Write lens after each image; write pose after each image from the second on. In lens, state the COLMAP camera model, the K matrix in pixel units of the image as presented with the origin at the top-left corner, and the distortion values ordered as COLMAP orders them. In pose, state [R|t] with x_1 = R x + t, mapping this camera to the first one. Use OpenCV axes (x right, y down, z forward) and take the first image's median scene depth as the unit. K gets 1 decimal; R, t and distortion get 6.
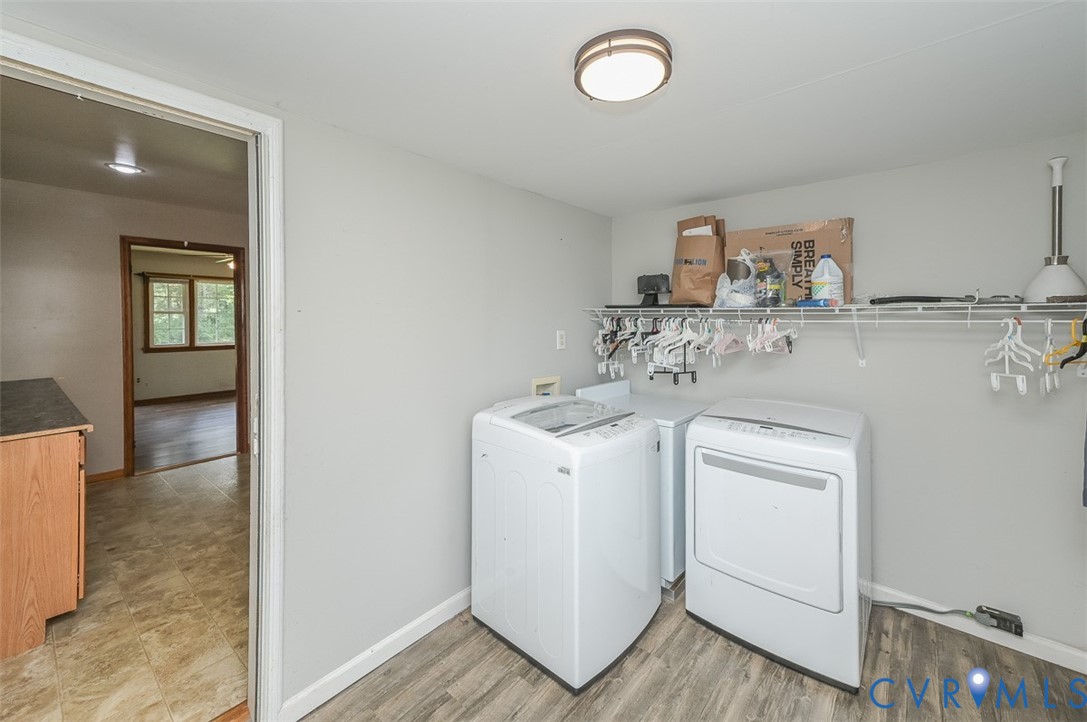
lens RADIAL K [[430.9, 0, 543.5], [0, 430.9, 361.0], [0, 0, 1]] dist [0.025600, -0.000146]
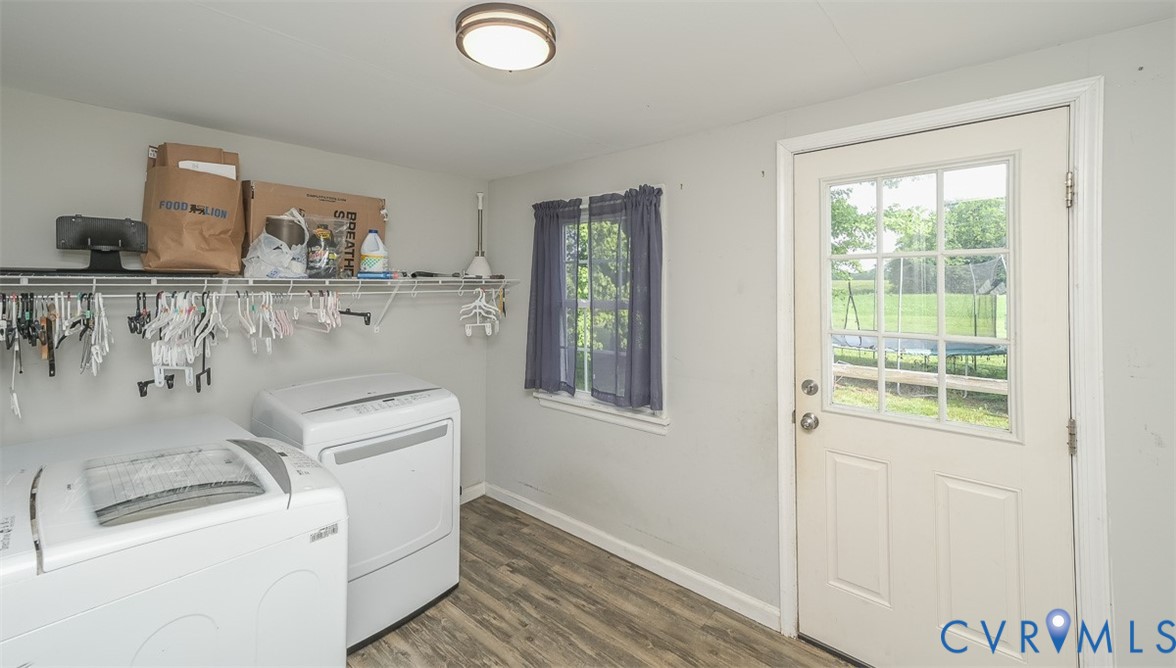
lens RADIAL K [[475.8, 0, 588.0], [0, 475.8, 334.0], [0, 0, 1]] dist [0.015670, 0.000094]
pose [[0.010062, -0.103648, 0.994563, -0.501727], [0.114279, 0.988216, 0.101831, -0.049519], [-0.993398, 0.112633, 0.021788, 0.462100]]
